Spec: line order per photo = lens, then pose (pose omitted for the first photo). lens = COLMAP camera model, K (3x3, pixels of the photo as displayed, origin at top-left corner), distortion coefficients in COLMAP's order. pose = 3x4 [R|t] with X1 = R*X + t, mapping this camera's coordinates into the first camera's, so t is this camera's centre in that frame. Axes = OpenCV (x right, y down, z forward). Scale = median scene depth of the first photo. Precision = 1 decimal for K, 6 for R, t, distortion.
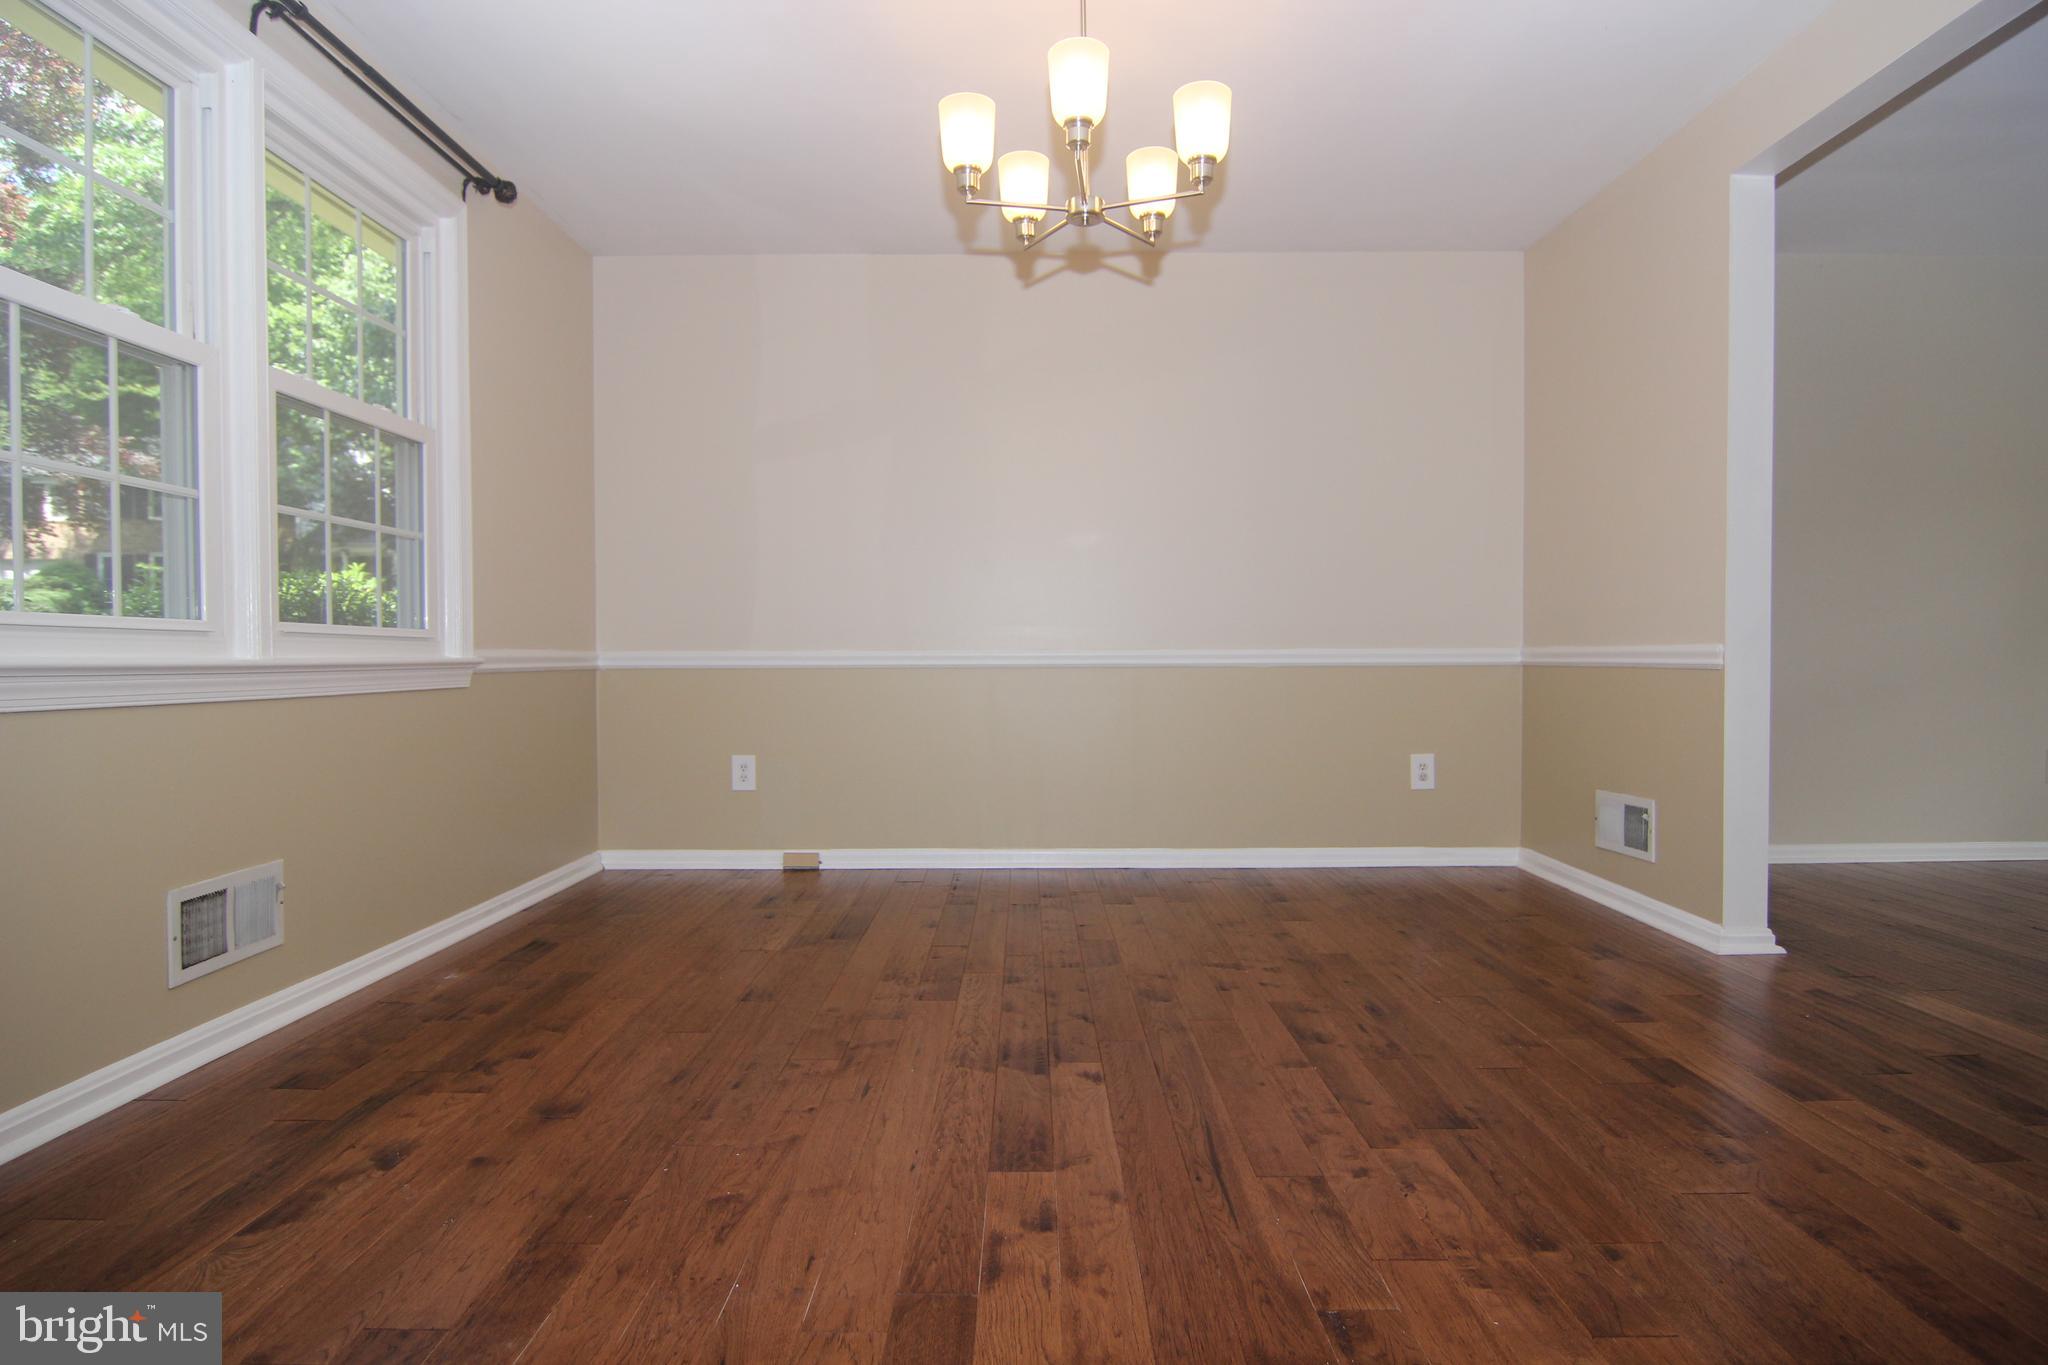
lens RADIAL K [[1152.2, 0, 1024.0], [0, 1152.2, 682.5], [0, 0, 1]] dist [-0.004086, -0.012920]
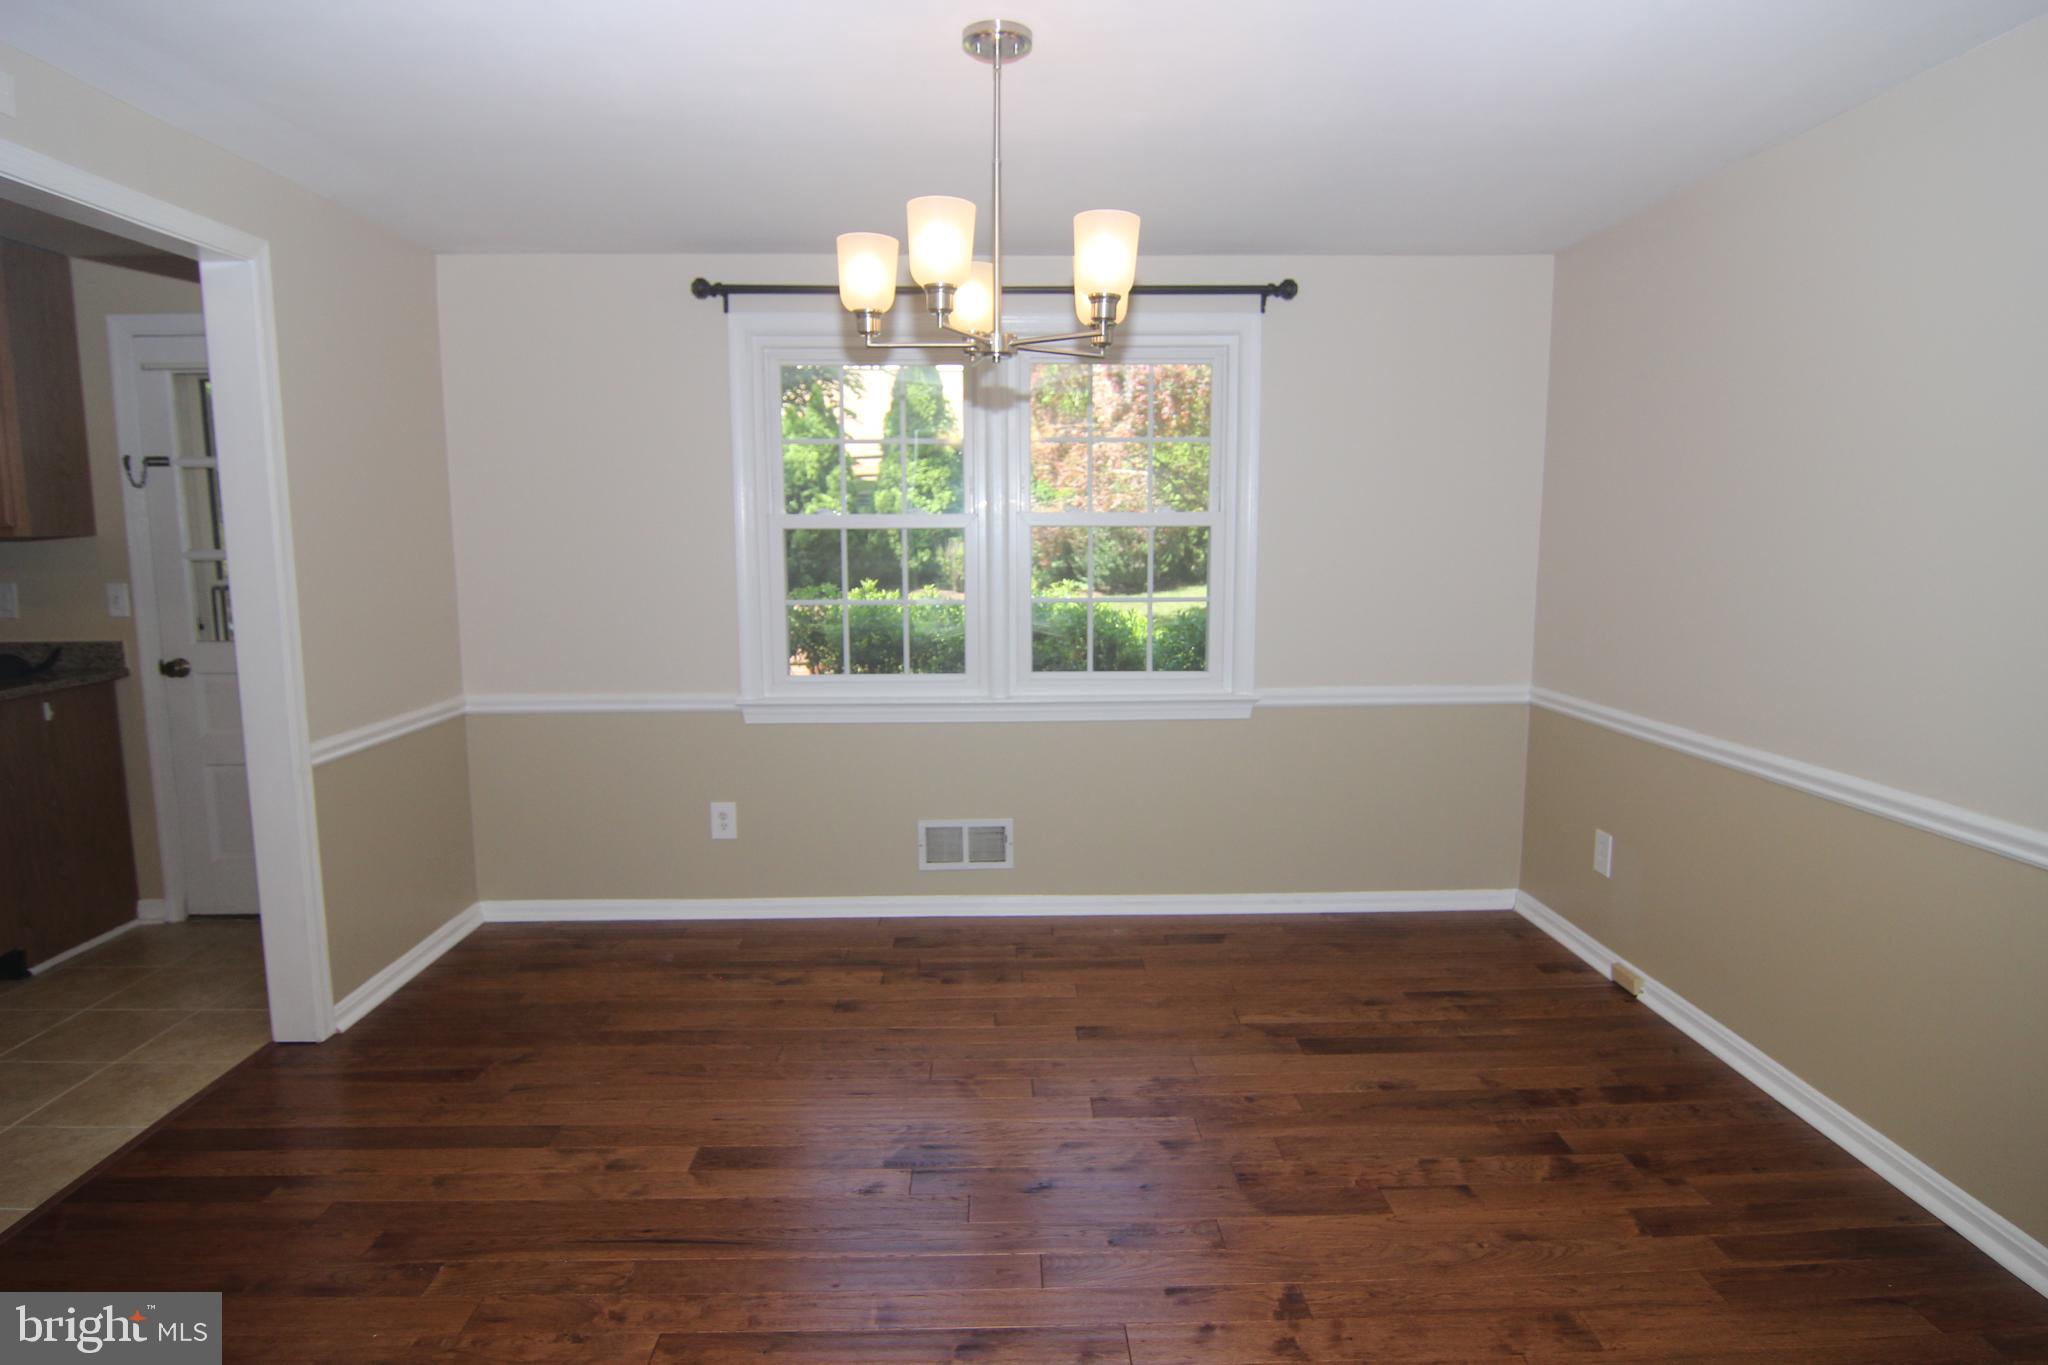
lens RADIAL K [[1152.2, 0, 1024.0], [0, 1152.2, 682.5], [0, 0, 1]] dist [-0.004086, -0.012920]
pose [[0.026494, 0.135093, -0.990479, 1.076459], [-0.014684, 0.990772, 0.134740, -0.291757], [0.999541, 0.010974, 0.028233, 1.082079]]
